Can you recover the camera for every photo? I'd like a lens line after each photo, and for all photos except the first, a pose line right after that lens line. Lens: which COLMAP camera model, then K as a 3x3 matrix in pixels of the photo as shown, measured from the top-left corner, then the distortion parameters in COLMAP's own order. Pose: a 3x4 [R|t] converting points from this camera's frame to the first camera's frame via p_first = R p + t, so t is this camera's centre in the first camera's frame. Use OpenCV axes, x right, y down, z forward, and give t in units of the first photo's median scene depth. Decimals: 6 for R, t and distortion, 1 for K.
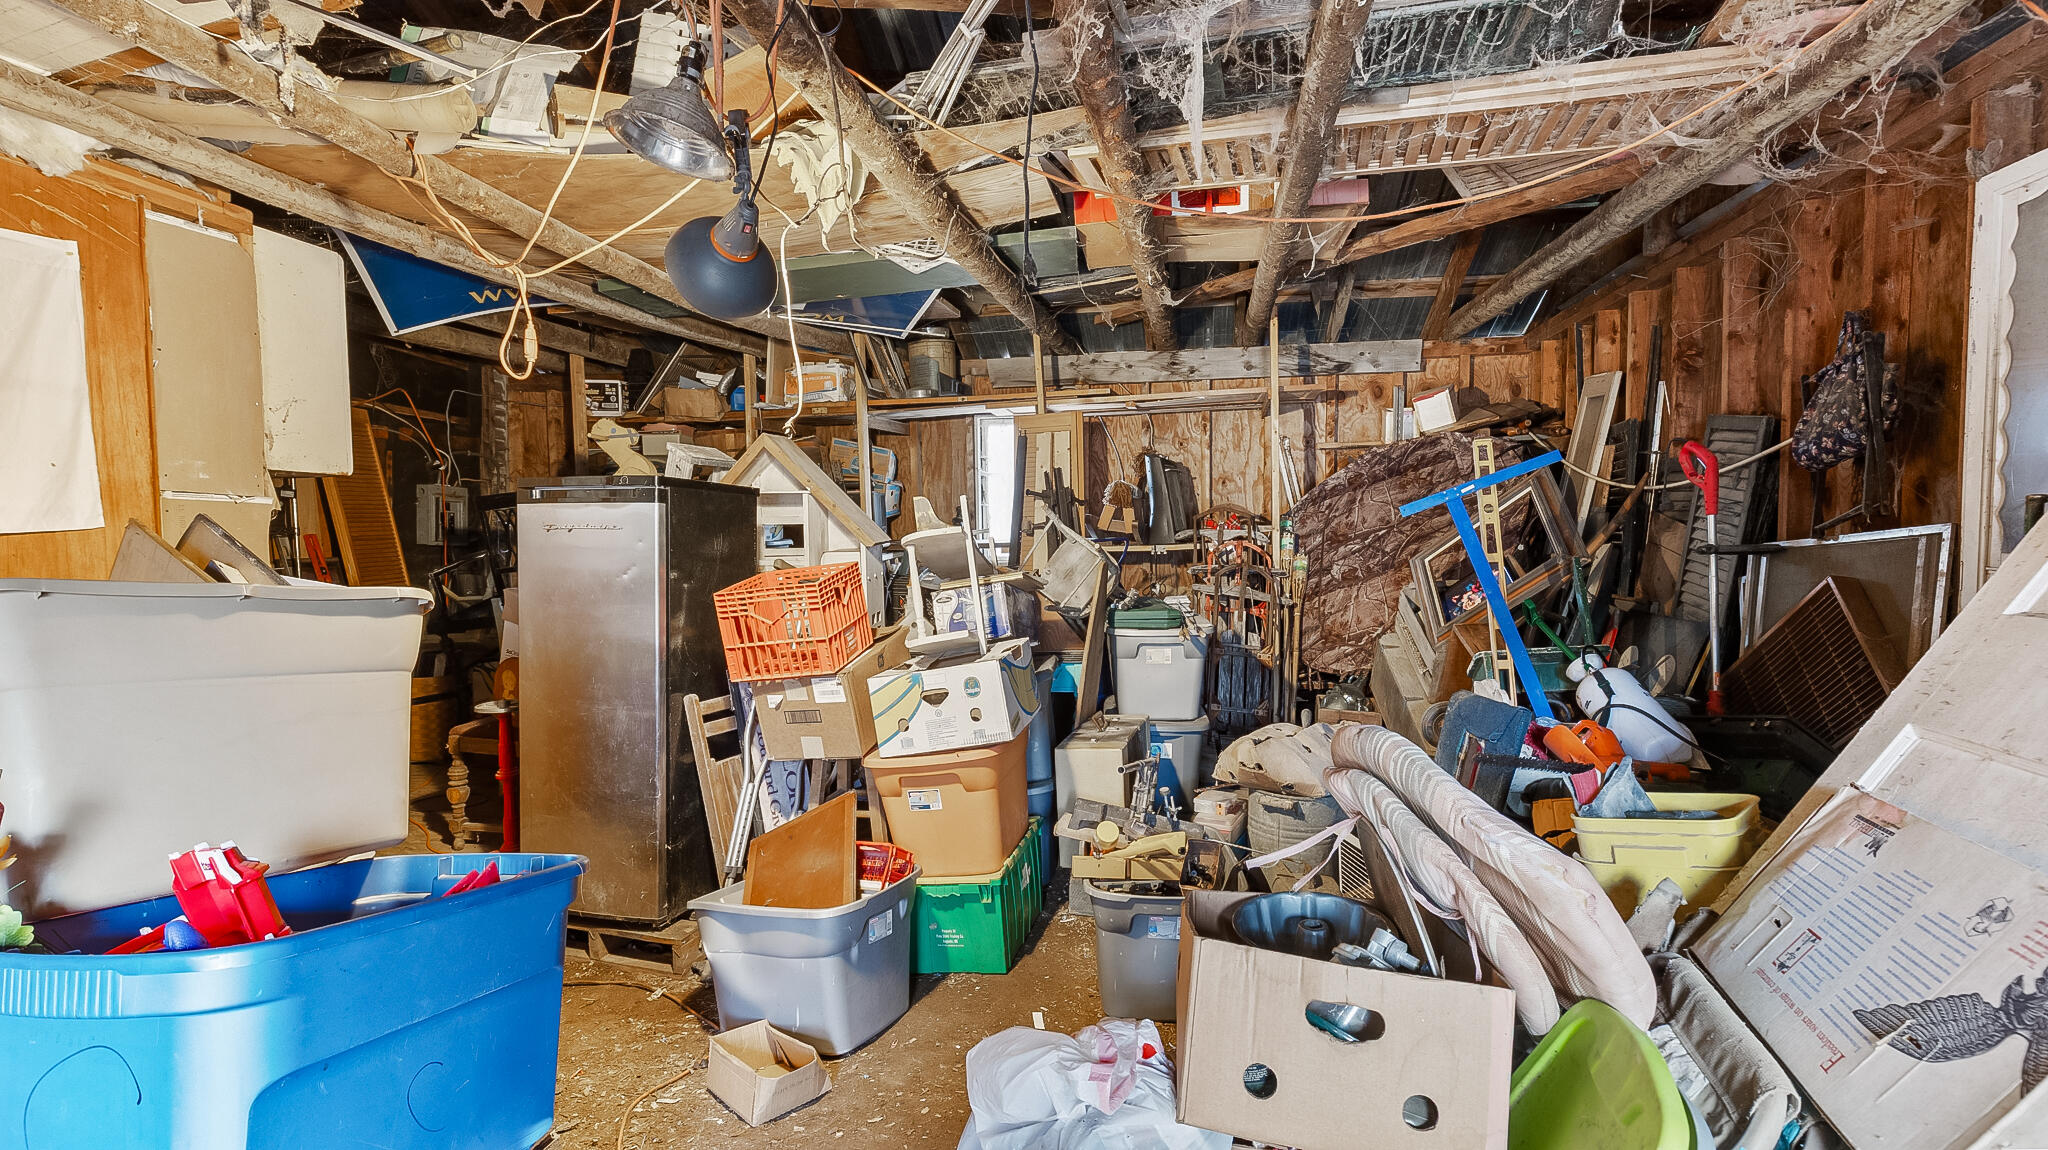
lens RADIAL K [[935.9, 0, 1024.0], [0, 935.9, 575.0], [0, 0, 1]] dist [0.002512, -0.000235]
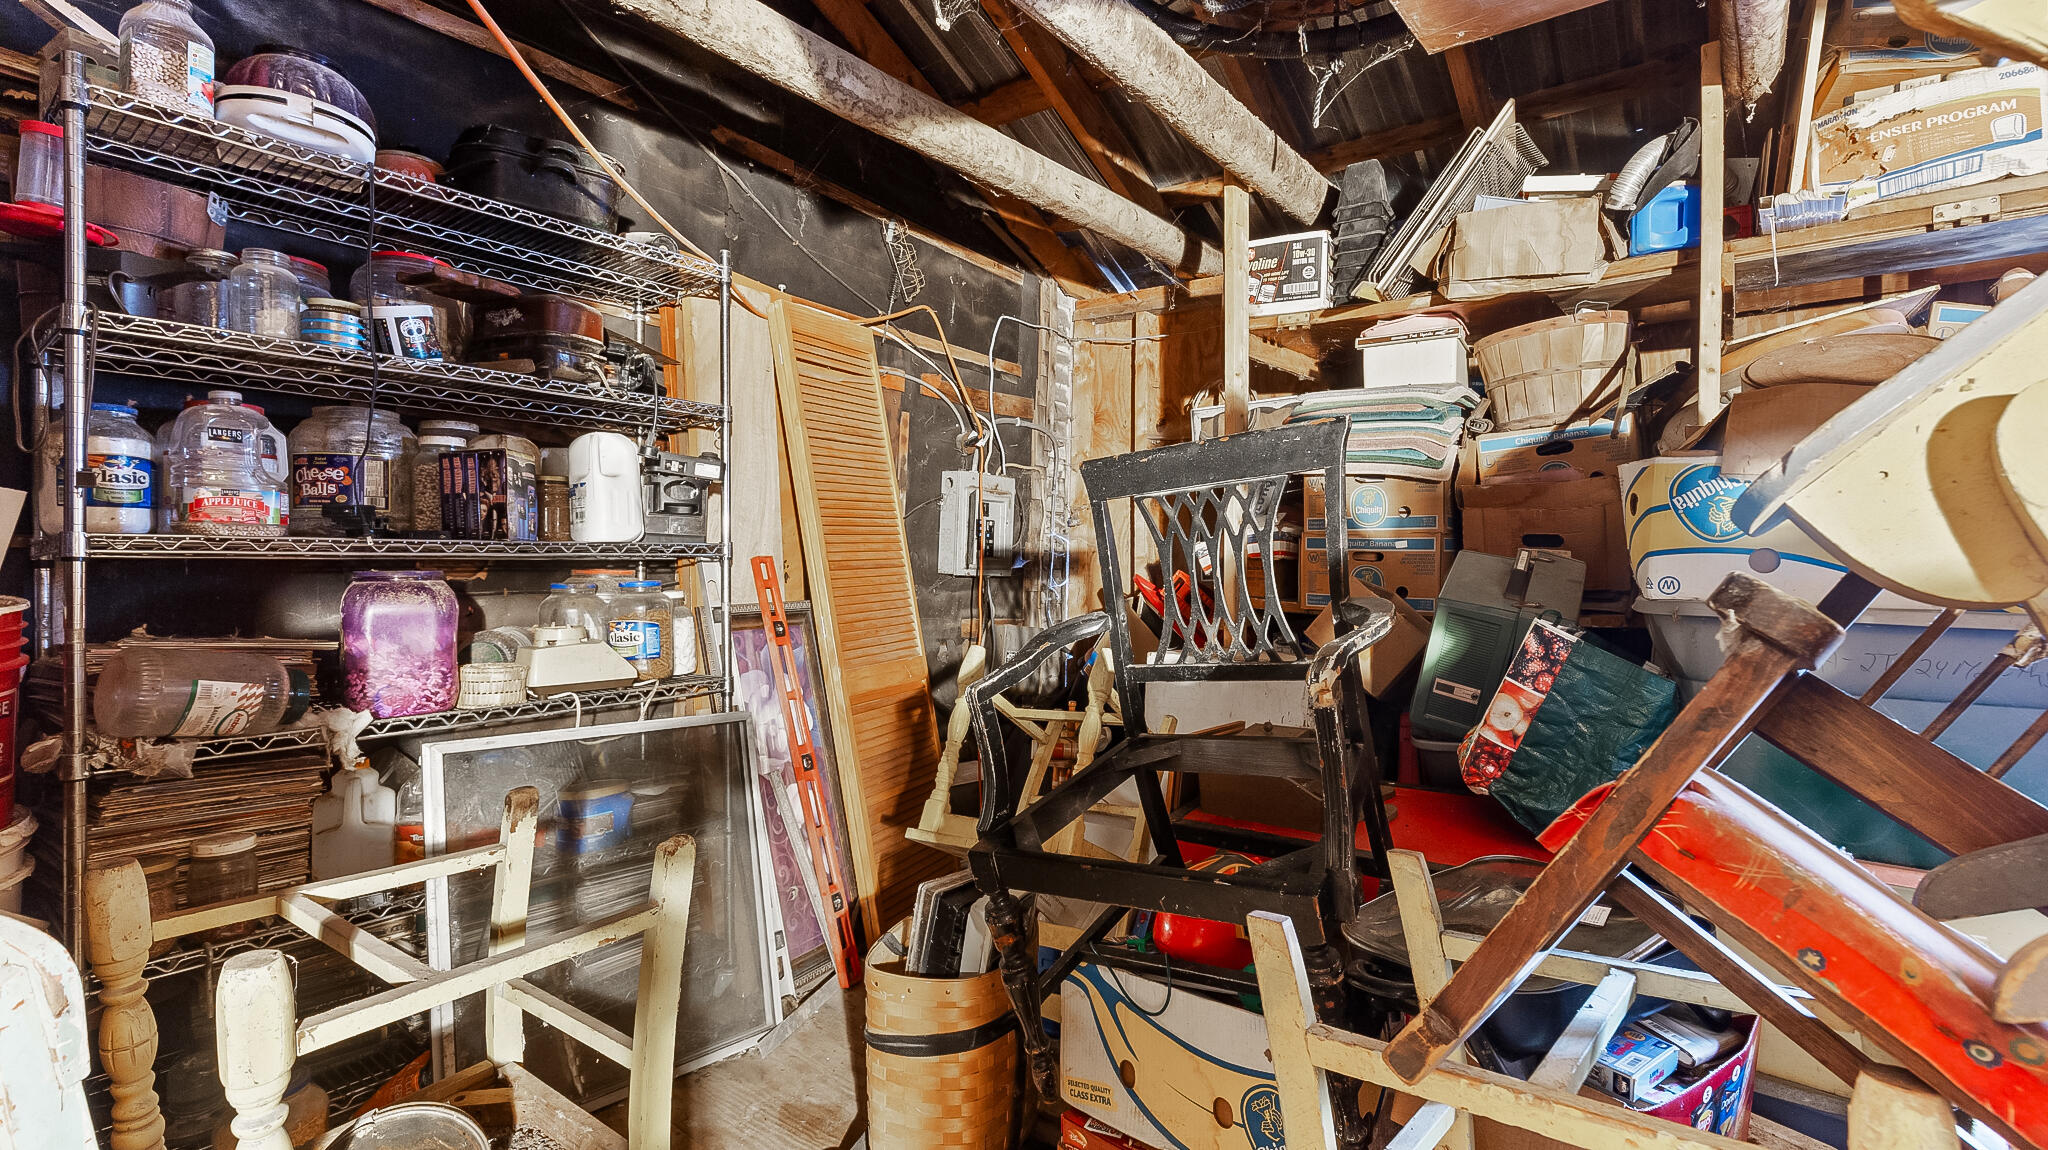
lens RADIAL K [[935.9, 0, 1024.0], [0, 935.9, 575.0], [0, 0, 1]] dist [0.002512, -0.000235]
pose [[0.885960, 0.028492, -0.462885, -0.336438], [-0.040281, 0.999067, -0.015604, -0.025521], [0.462008, 0.032470, 0.886281, 0.516852]]
